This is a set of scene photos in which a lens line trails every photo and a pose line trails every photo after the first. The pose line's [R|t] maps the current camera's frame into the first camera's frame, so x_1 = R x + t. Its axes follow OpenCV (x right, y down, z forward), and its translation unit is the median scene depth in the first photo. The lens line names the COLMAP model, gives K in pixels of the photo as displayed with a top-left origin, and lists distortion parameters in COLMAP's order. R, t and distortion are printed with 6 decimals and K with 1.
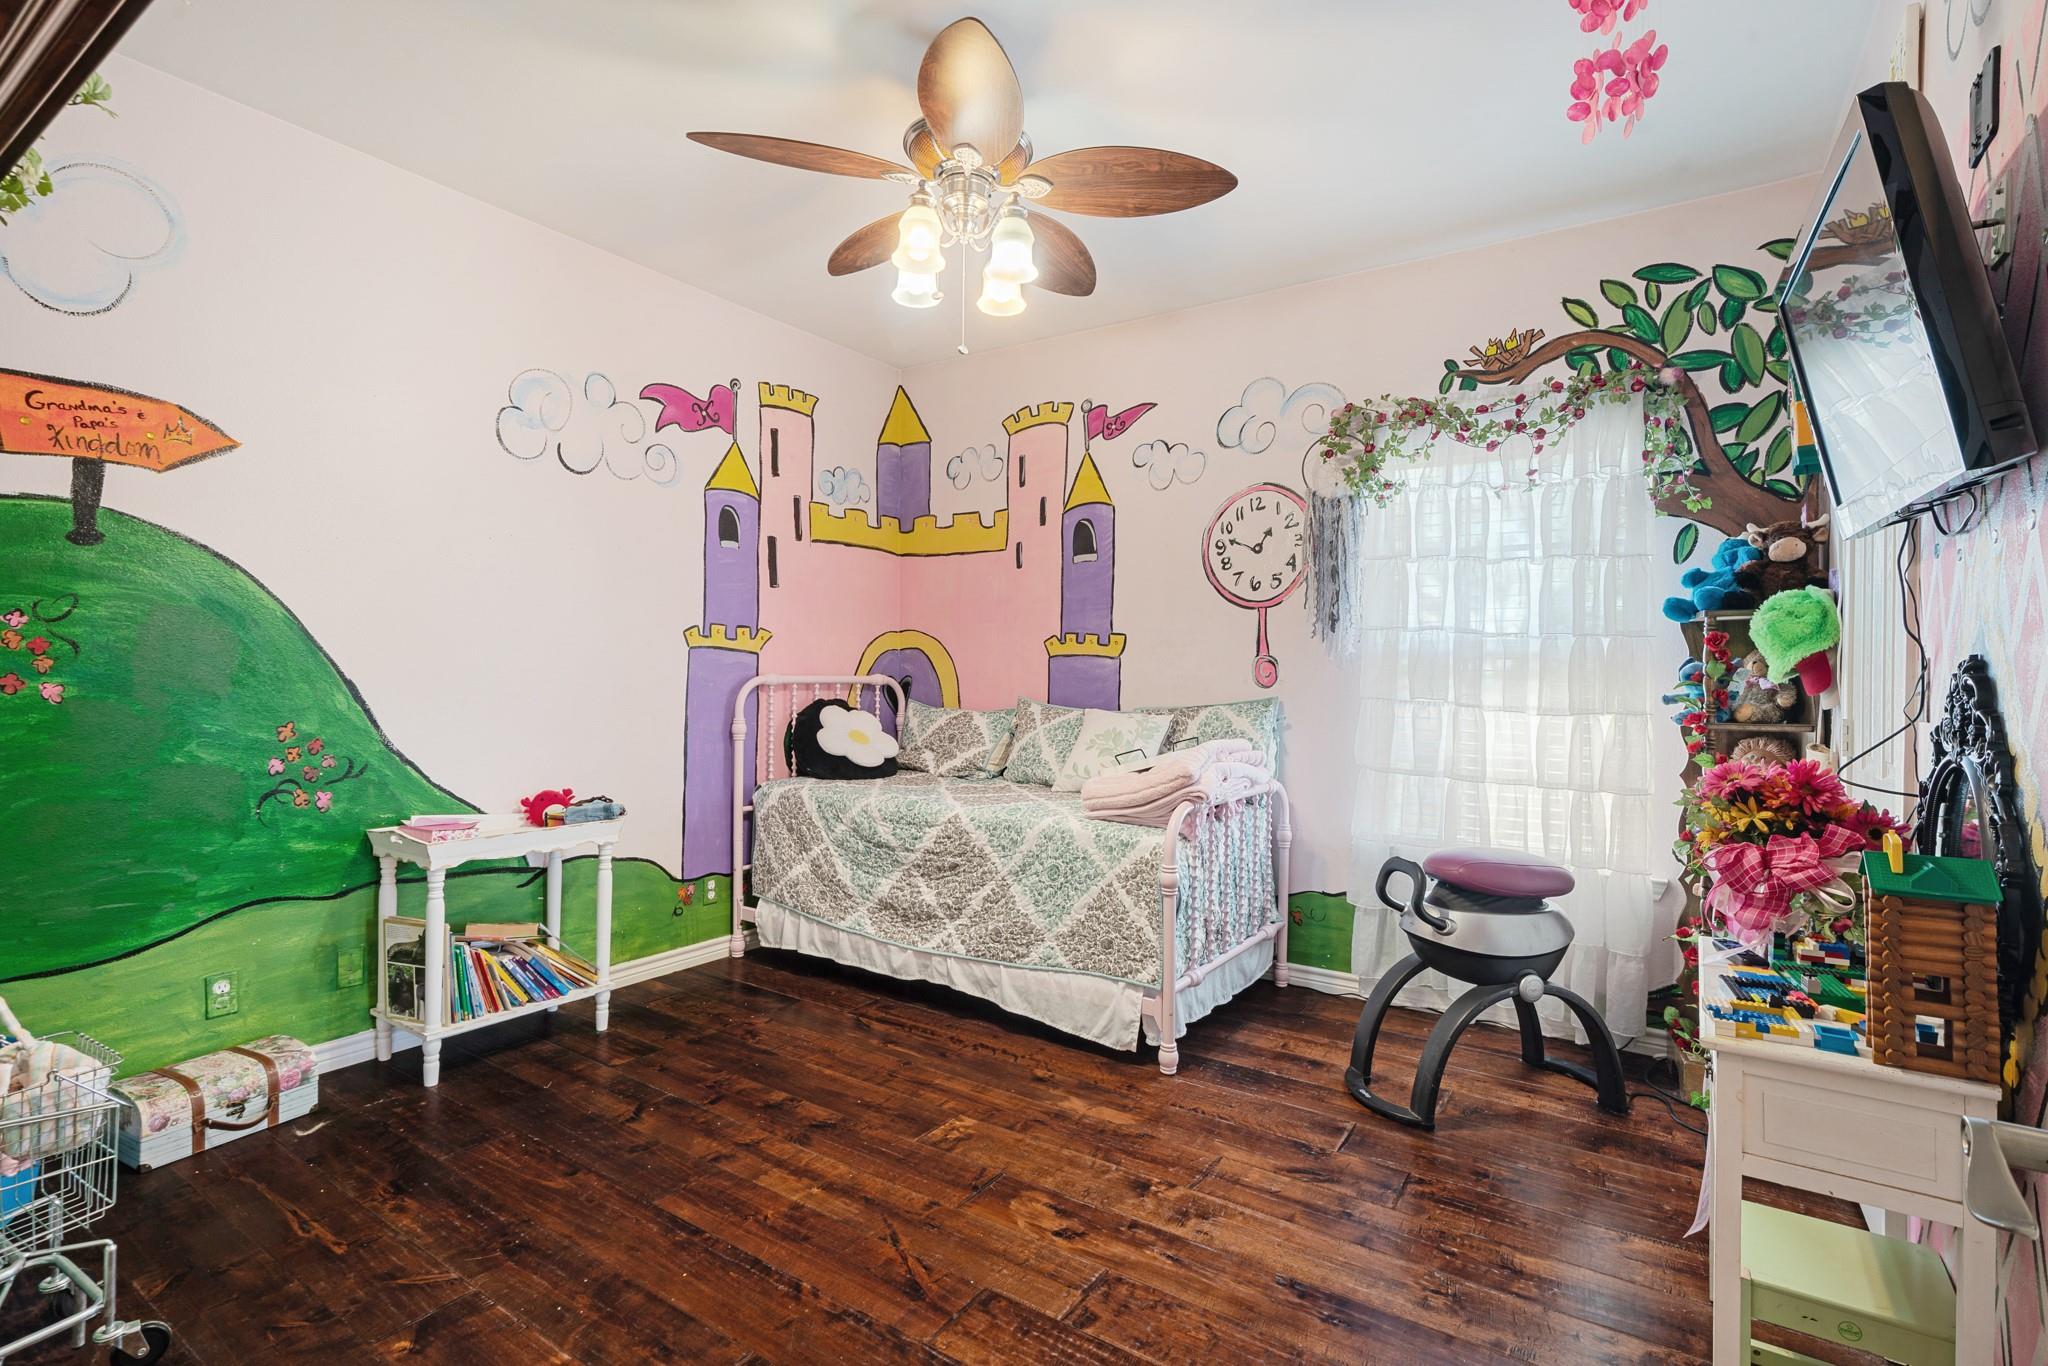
lens RADIAL K [[957.5, 0, 1028.0], [0, 957.5, 691.4], [0, 0, 1]] dist [0.001755, 0.000551]
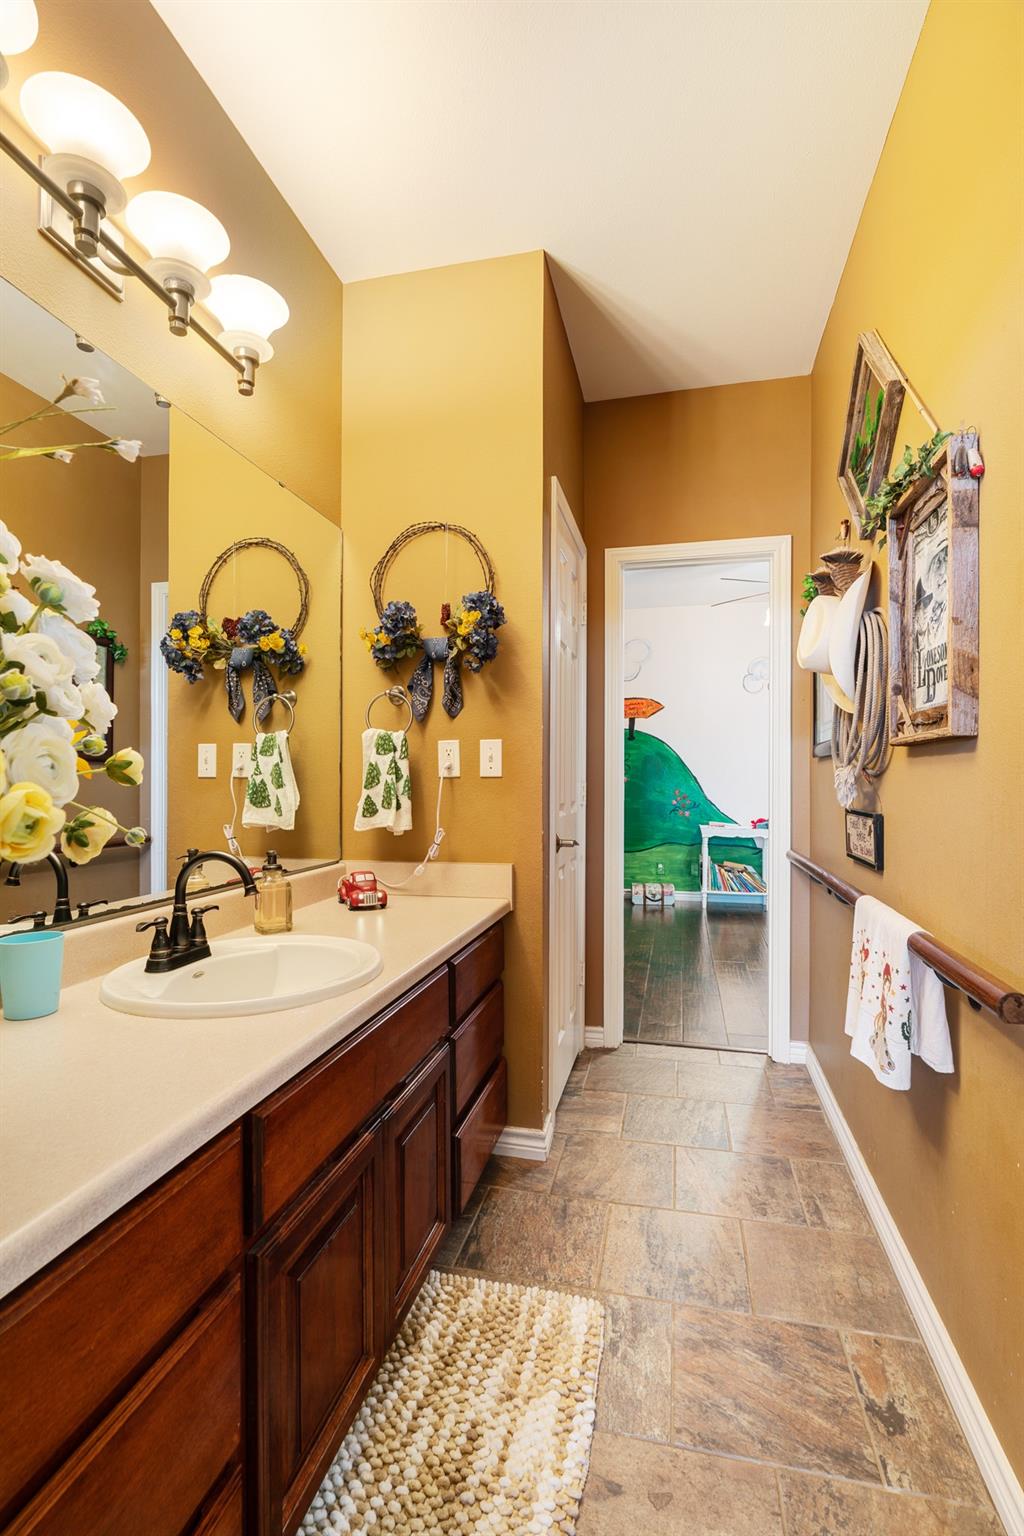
lens RADIAL K [[718.1, 0, 512.0], [0, 718.1, 768.0], [0, 0, 1]] dist [0.001755, 0.000551]
pose [[0.359254, -0.020129, -0.933023, 1.274737], [-0.015784, 0.999493, -0.027641, 0.036667], [0.933107, 0.024657, 0.358754, -0.392345]]
